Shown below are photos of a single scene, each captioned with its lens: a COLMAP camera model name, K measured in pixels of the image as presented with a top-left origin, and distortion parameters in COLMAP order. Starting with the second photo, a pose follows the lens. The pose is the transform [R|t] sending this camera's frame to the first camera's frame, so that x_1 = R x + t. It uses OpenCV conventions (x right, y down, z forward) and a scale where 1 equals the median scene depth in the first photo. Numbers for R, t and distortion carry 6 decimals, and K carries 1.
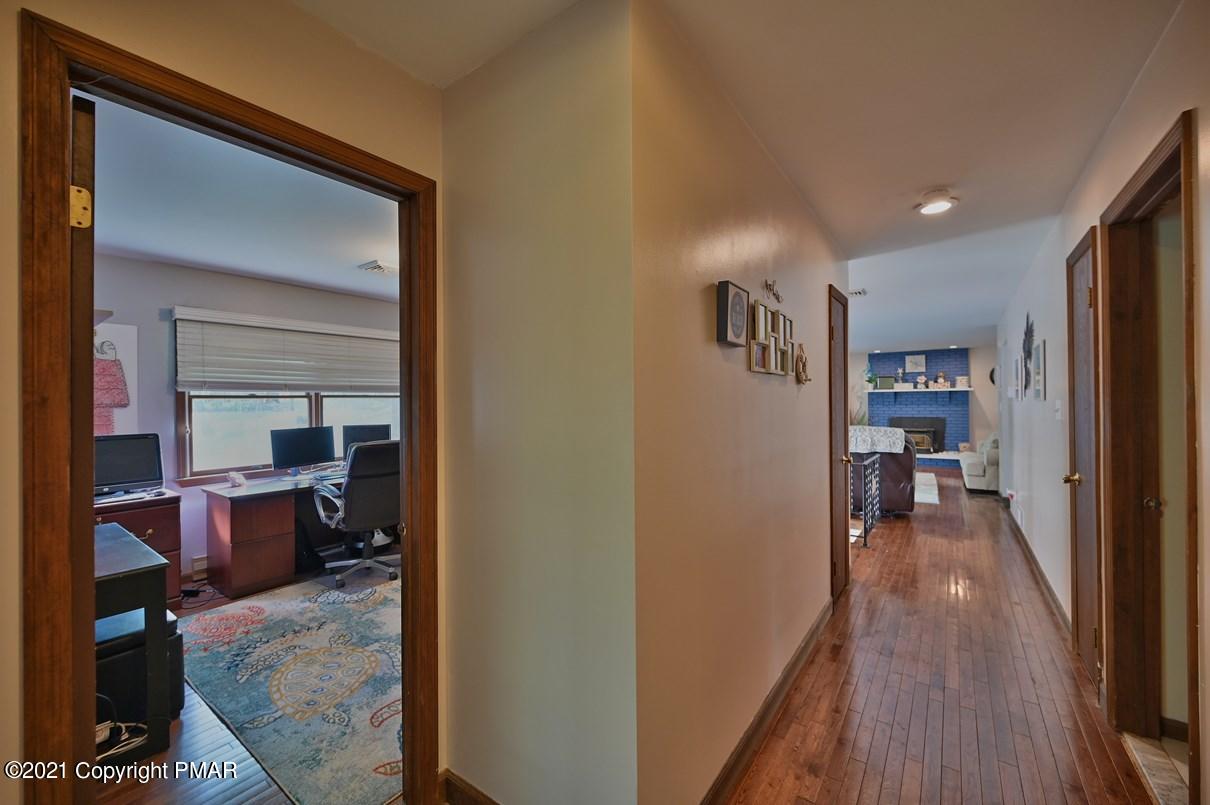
lens RADIAL K [[475.7, 0, 607.0], [0, 475.7, 403.1], [0, 0, 1]] dist [0.000460, -0.000347]
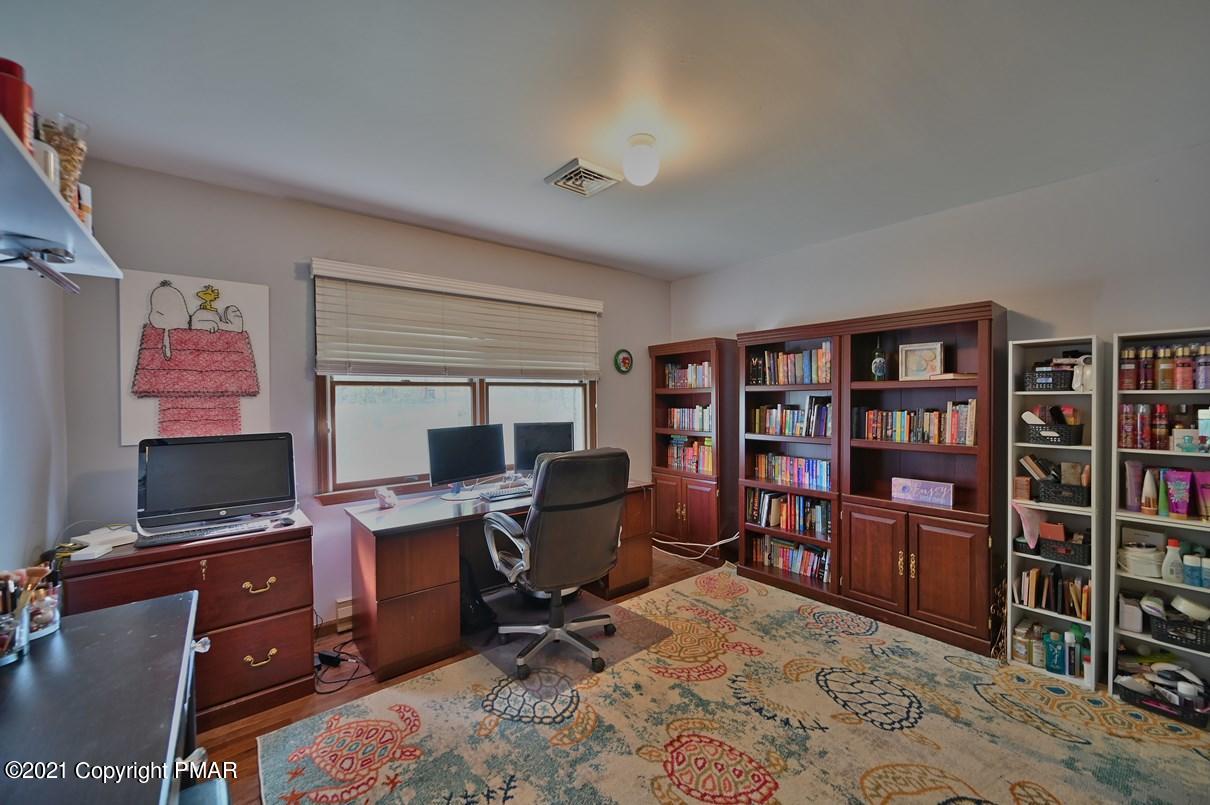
lens RADIAL K [[475.7, 0, 607.0], [0, 475.7, 403.1], [0, 0, 1]] dist [0.000460, -0.000347]
pose [[0.967835, 0.003464, -0.251562, -0.283705], [-0.001279, 0.999960, 0.008850, 0.011220], [0.251582, -0.008243, 0.967801, 0.399987]]
